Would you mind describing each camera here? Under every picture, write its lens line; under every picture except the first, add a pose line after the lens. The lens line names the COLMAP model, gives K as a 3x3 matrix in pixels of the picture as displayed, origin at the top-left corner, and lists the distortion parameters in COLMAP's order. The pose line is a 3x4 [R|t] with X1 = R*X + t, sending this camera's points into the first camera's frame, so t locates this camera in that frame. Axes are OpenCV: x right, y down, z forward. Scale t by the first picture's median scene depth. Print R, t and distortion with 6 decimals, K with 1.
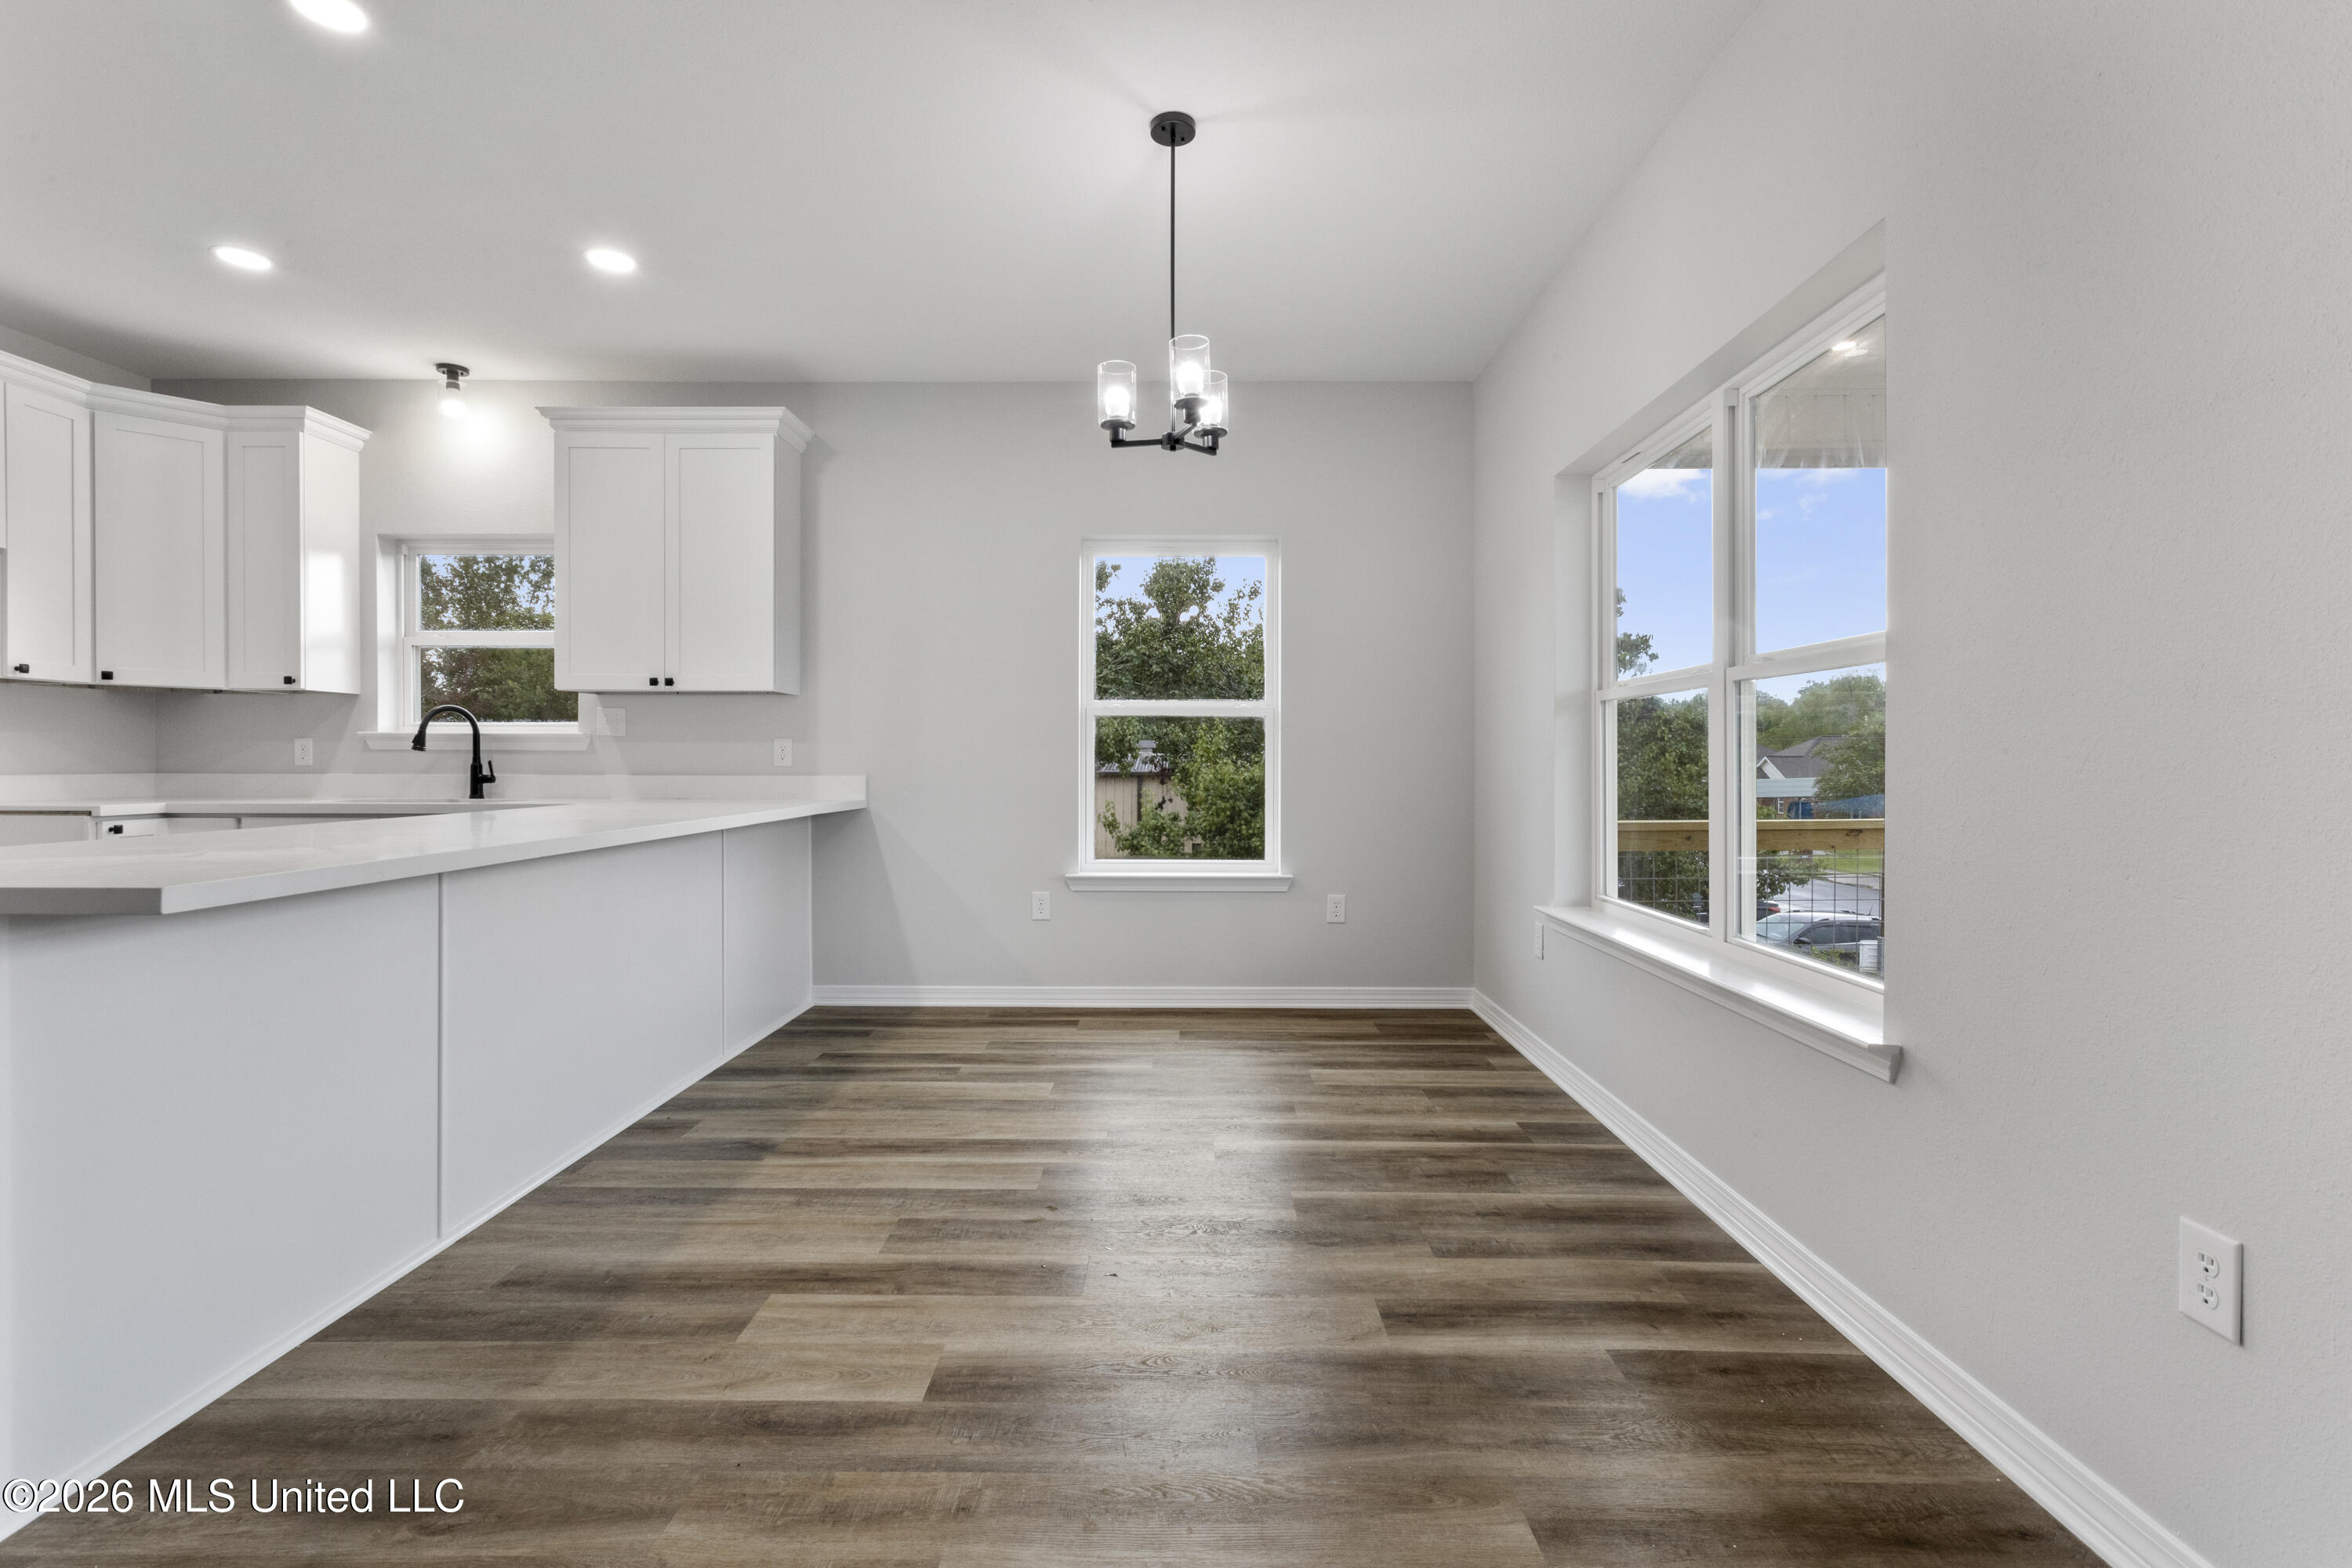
lens RADIAL K [[1114.5, 0, 1171.1], [0, 1114.5, 768.9], [0, 0, 1]] dist [0.003456, 0.002347]
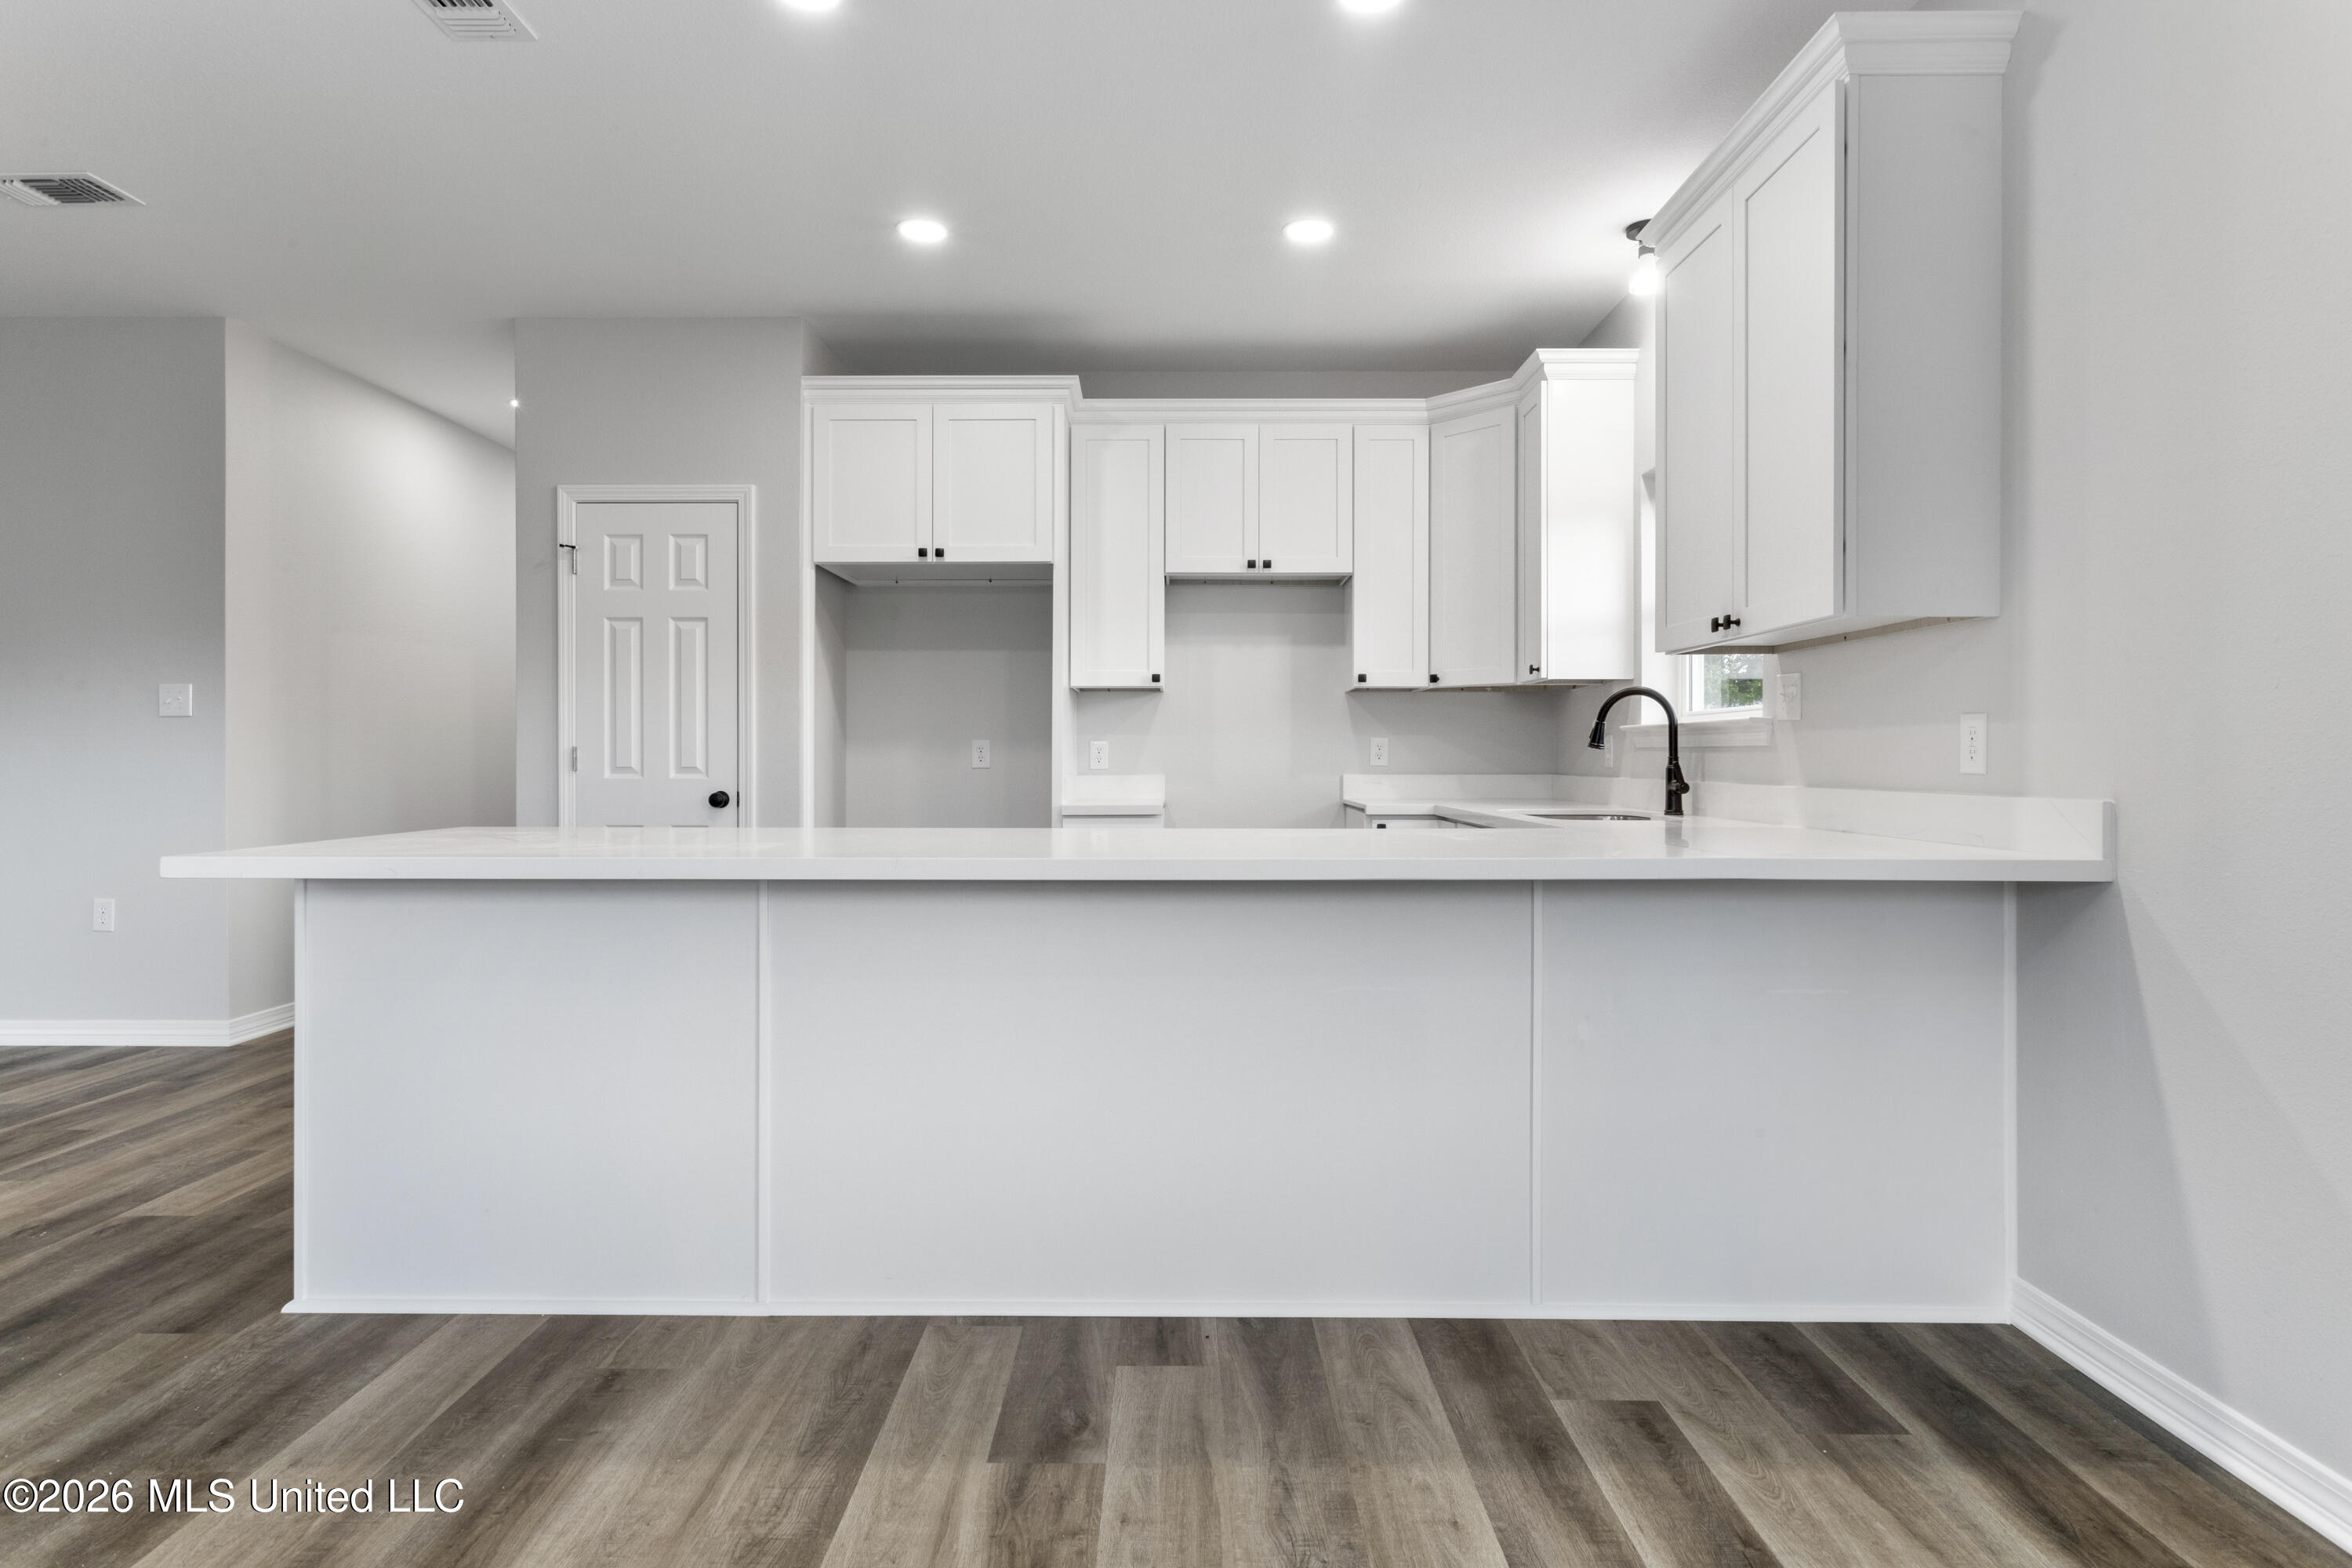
lens RADIAL K [[1235.5, 0, 1164.7], [0, 1235.5, 757.8], [0, 0, 1]] dist [-0.001464, 0.001353]
pose [[0.000414, -0.002893, -0.999996, 0.174776], [-0.008723, 0.999958, -0.002897, -0.005126], [0.999962, 0.008725, 0.000389, 0.715228]]
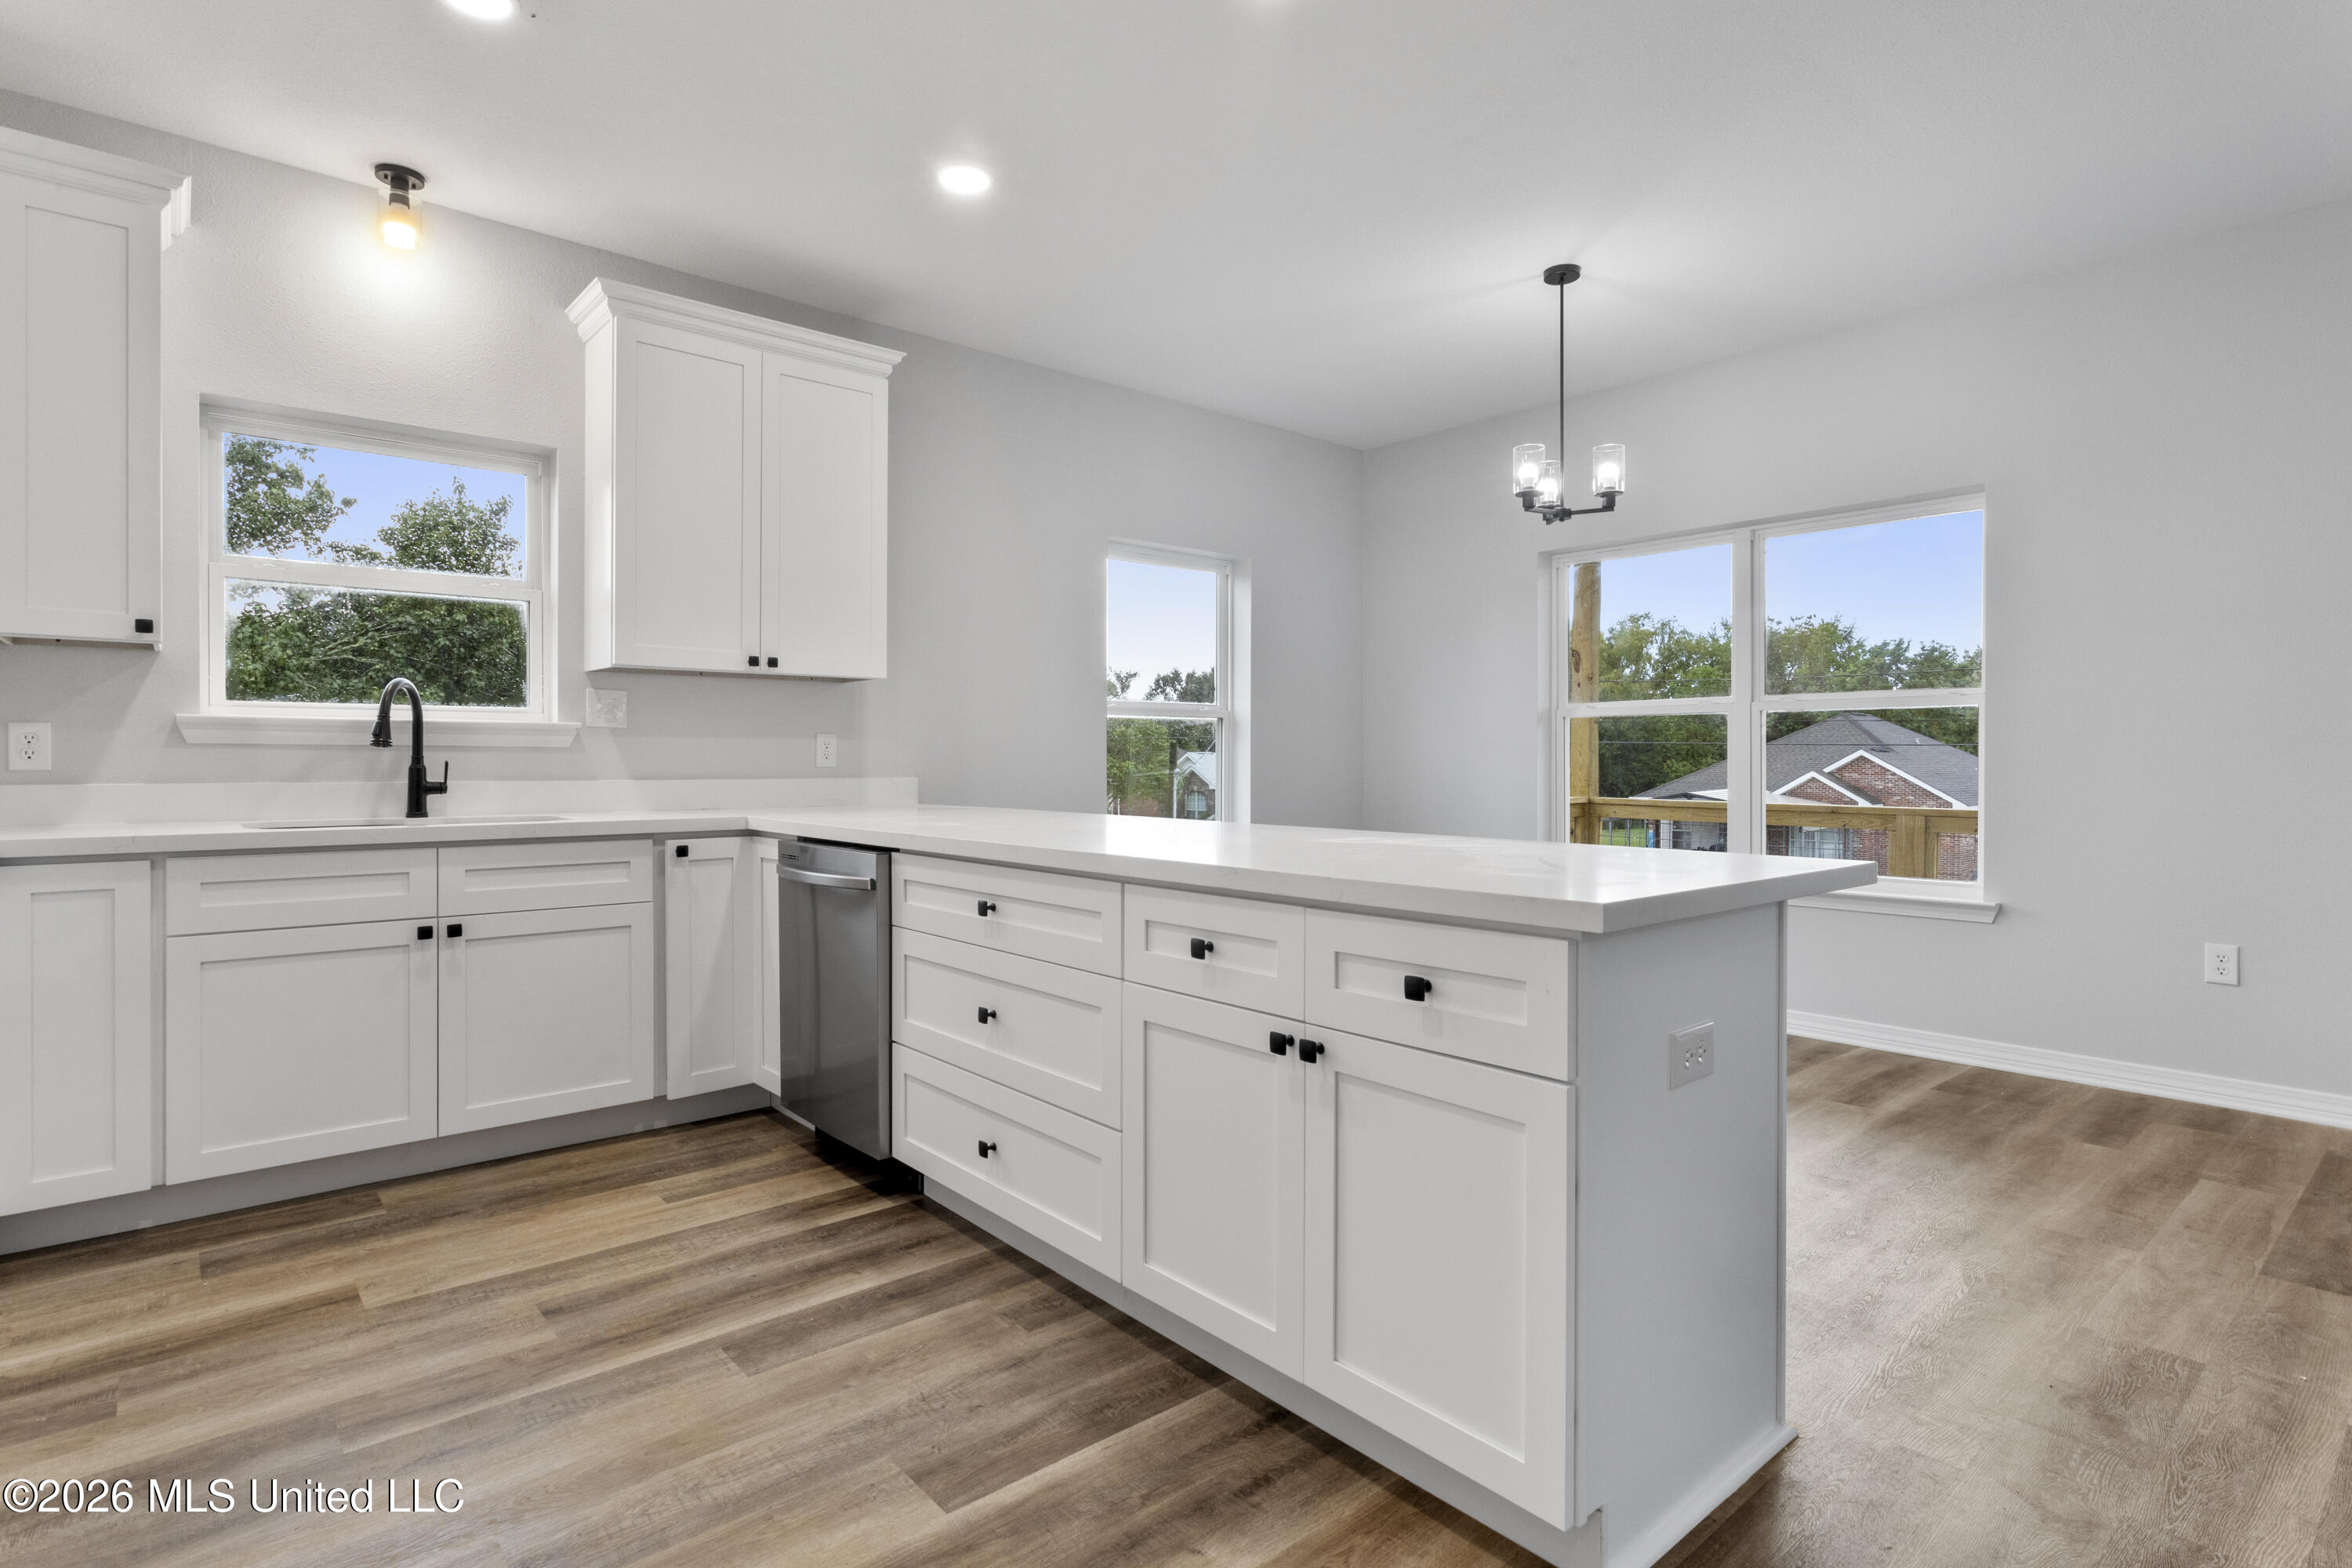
lens RADIAL K [[1171.0, 0, 1175.3], [0, 1171.0, 764.1], [0, 0, 1]] dist [-0.011137, 0.003985]
pose [[0.750126, -0.004121, 0.661282, -0.788422], [0.005058, 0.999987, 0.000494, -0.003987], [-0.661275, 0.002974, 0.750137, 0.178814]]
